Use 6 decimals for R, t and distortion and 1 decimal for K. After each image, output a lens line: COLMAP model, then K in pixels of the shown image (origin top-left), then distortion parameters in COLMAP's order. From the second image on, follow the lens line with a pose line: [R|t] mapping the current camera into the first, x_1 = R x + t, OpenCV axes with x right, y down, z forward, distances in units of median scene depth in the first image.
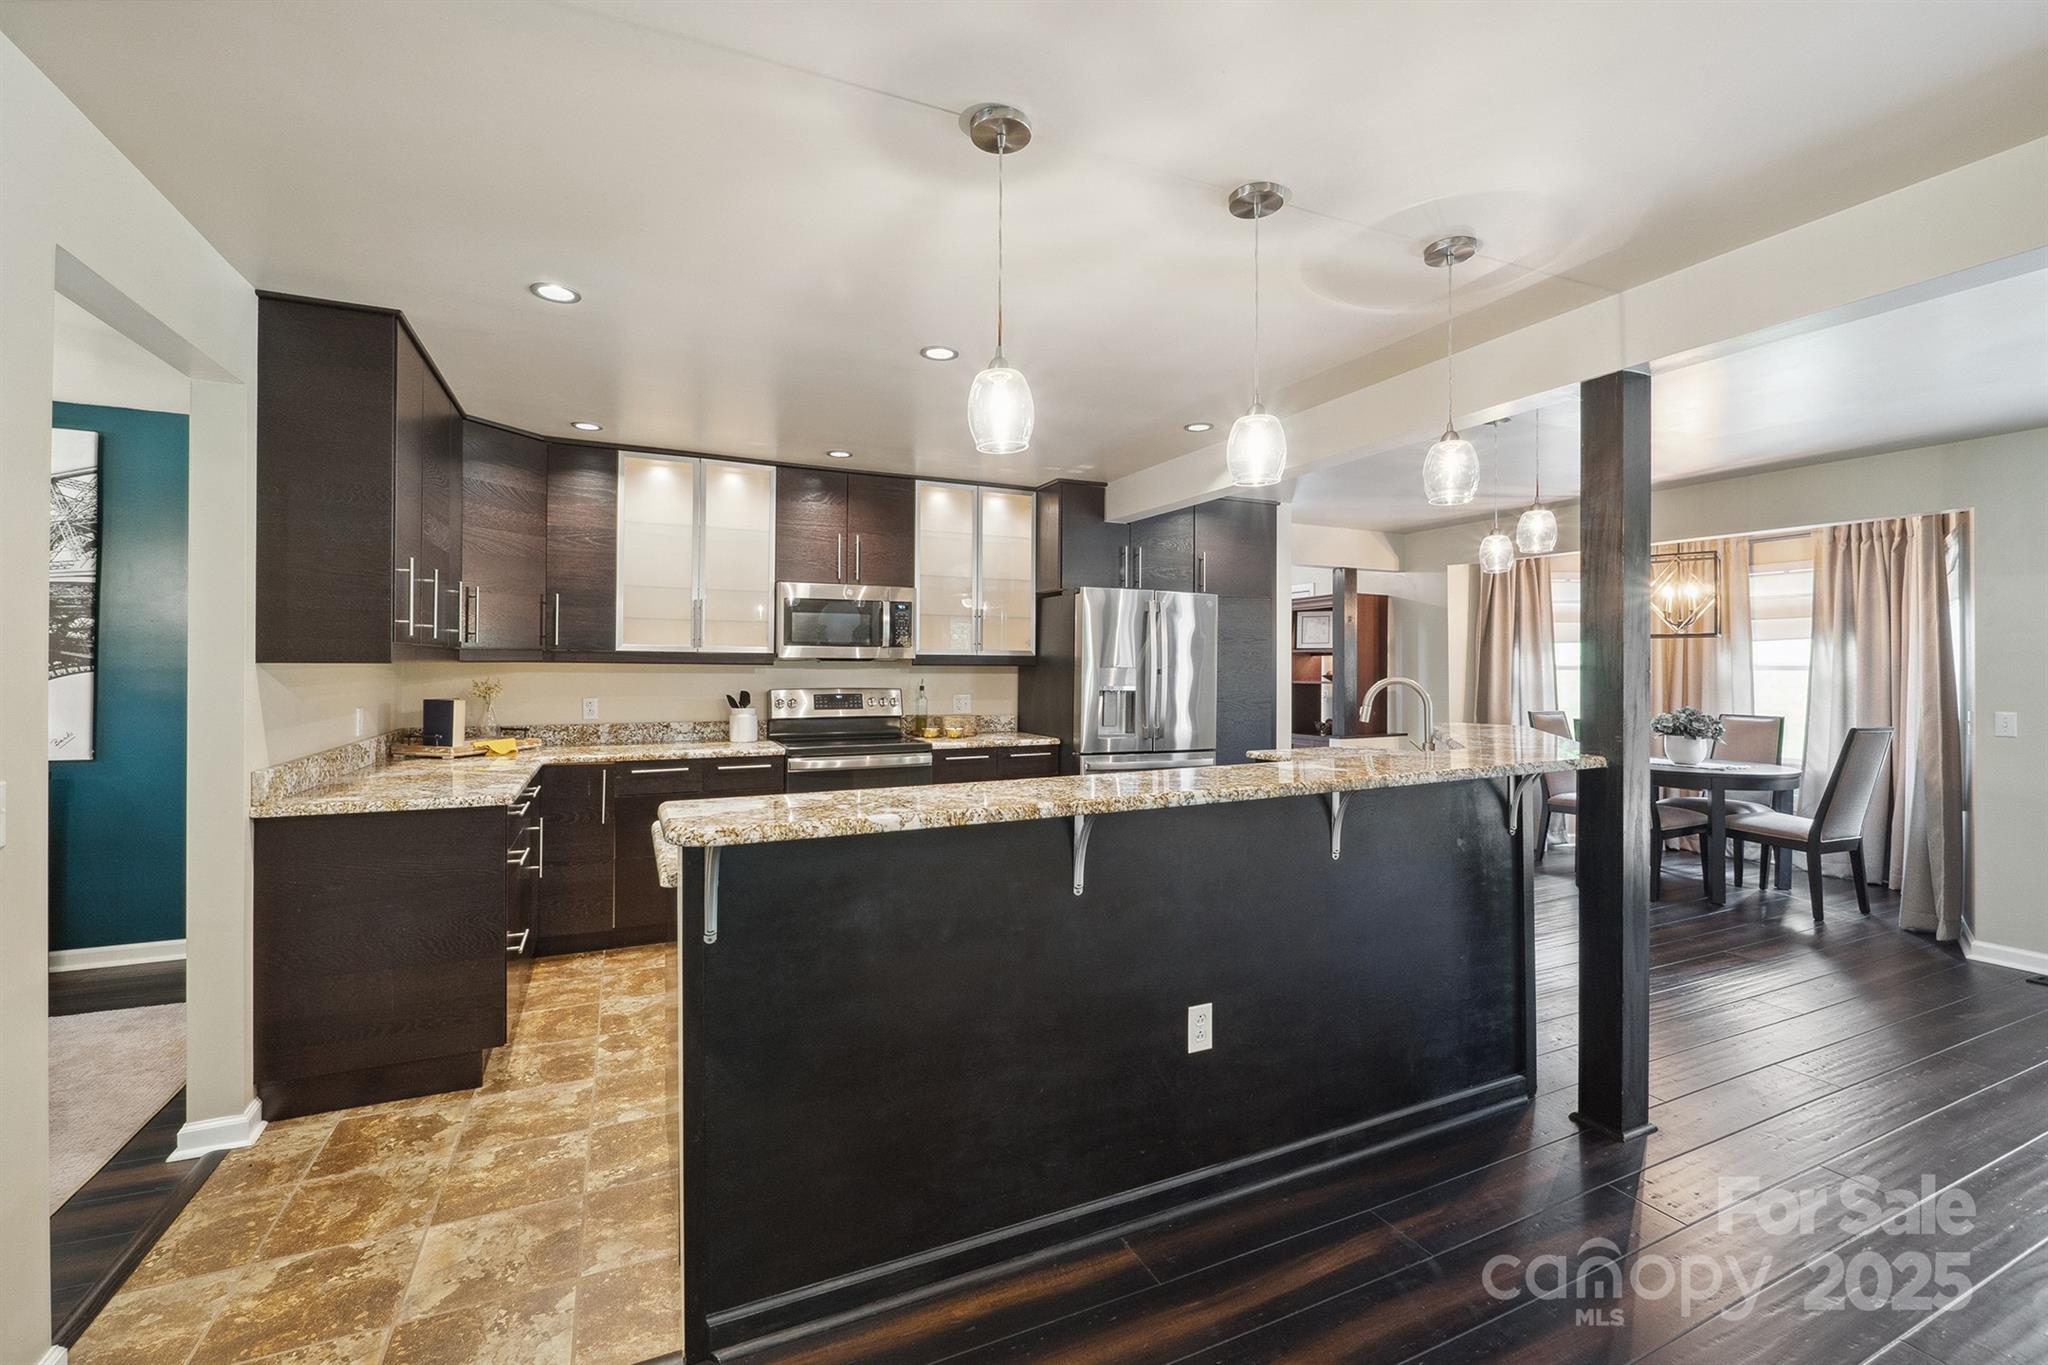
lens RADIAL K [[862.9, 0, 1023.9], [0, 862.9, 669.5], [0, 0, 1]] dist [-0.011543, 0.000266]
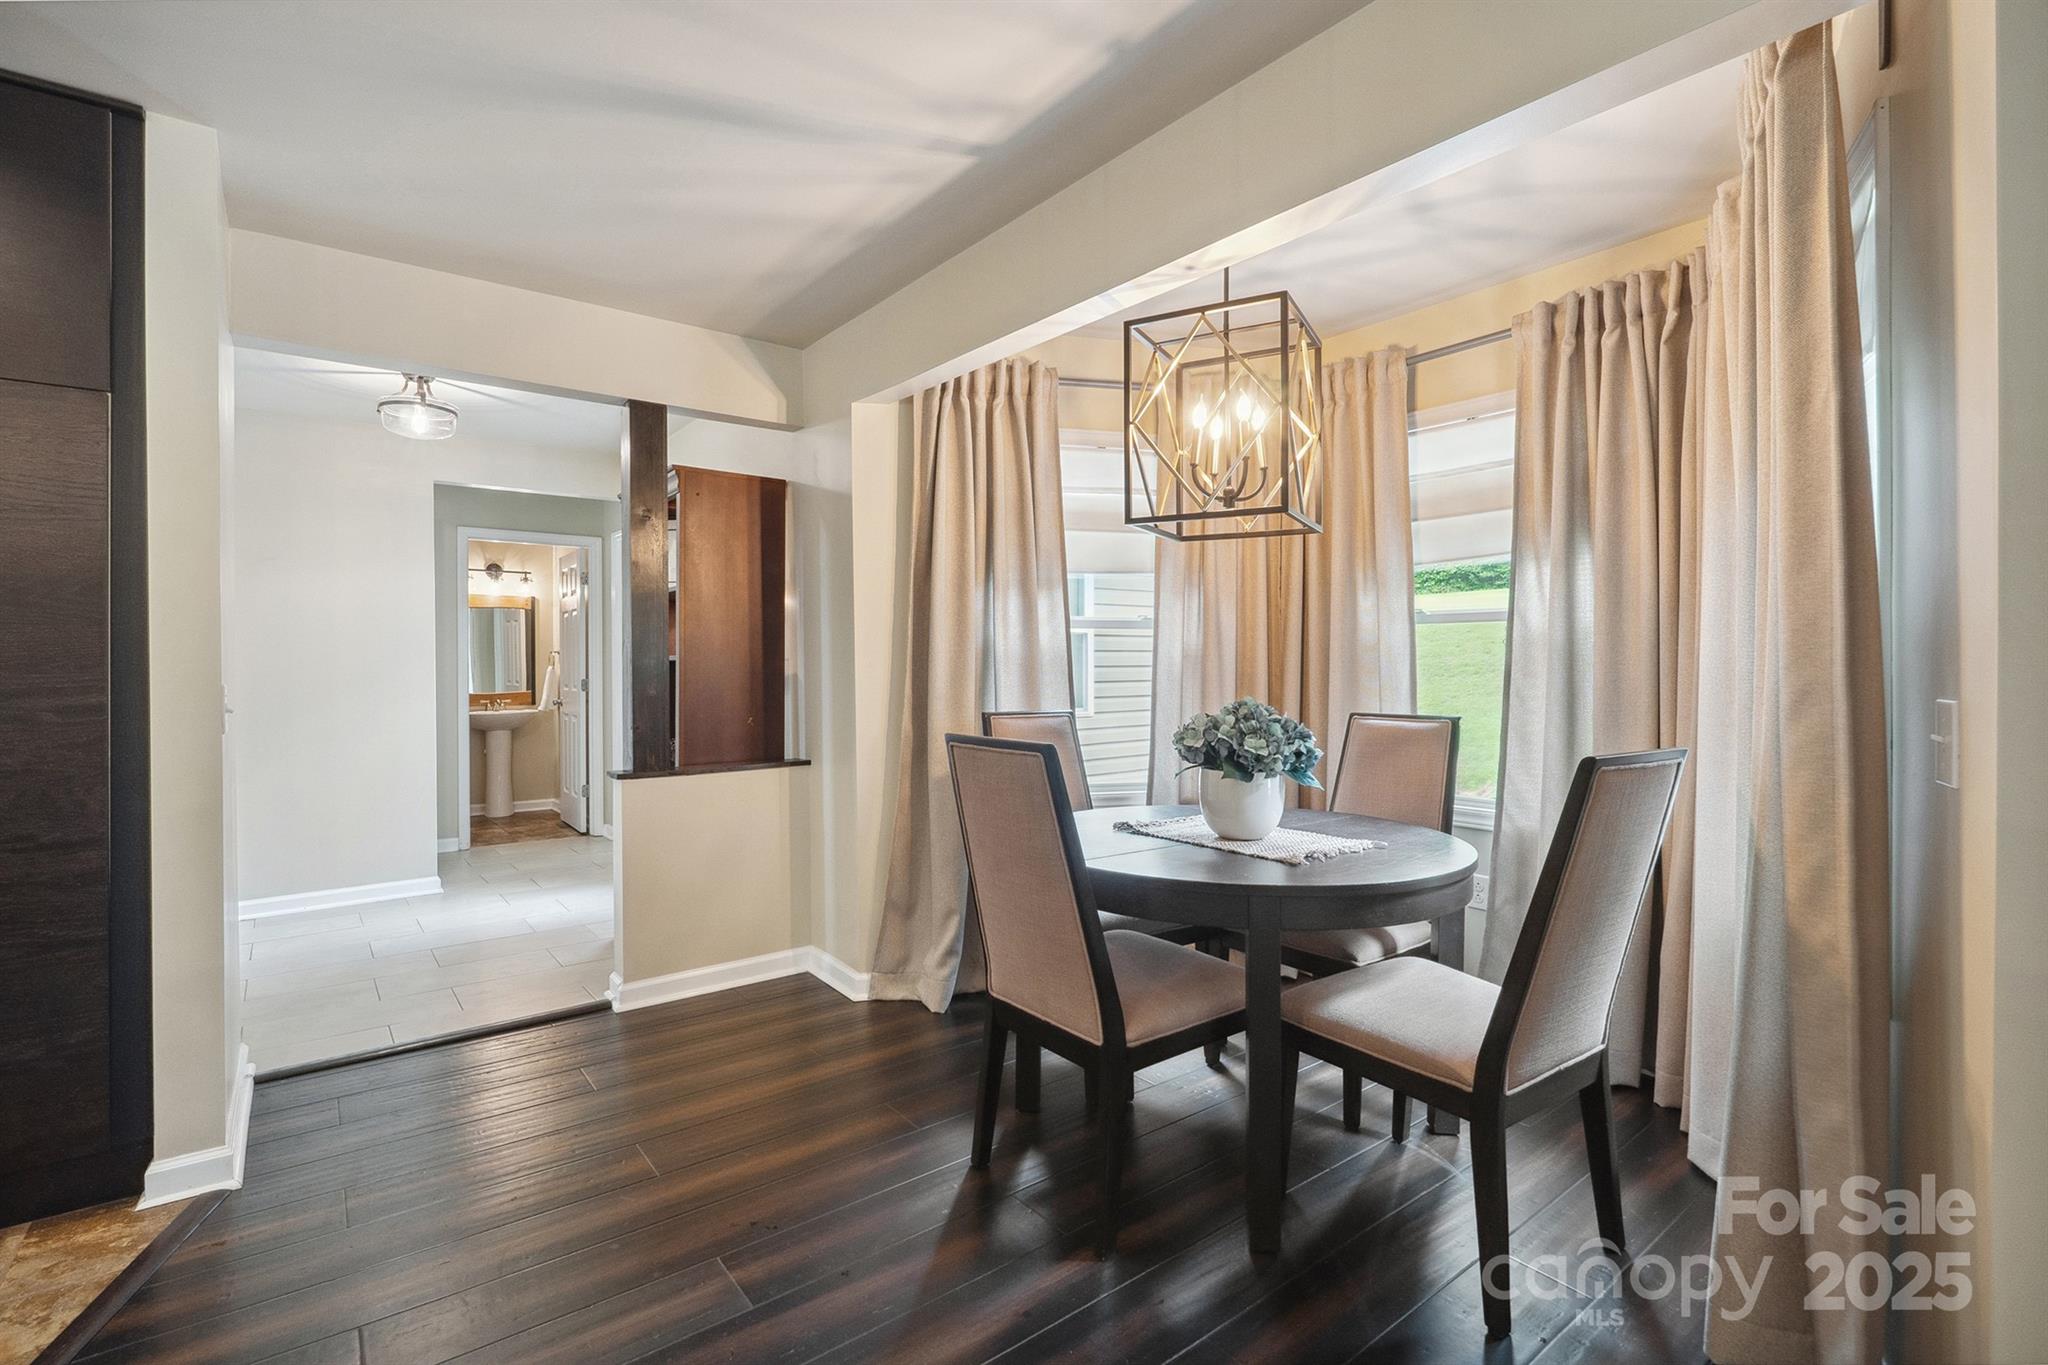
lens RADIAL K [[931.2, 0, 1021.8], [0, 931.2, 677.9], [0, 0, 1]] dist [-0.011705, -0.000192]
pose [[0.974746, -0.006996, 0.223207, 0.573734], [0.004648, 0.999928, 0.011041, 0.028388], [-0.223268, -0.009725, 0.974709, 0.592268]]
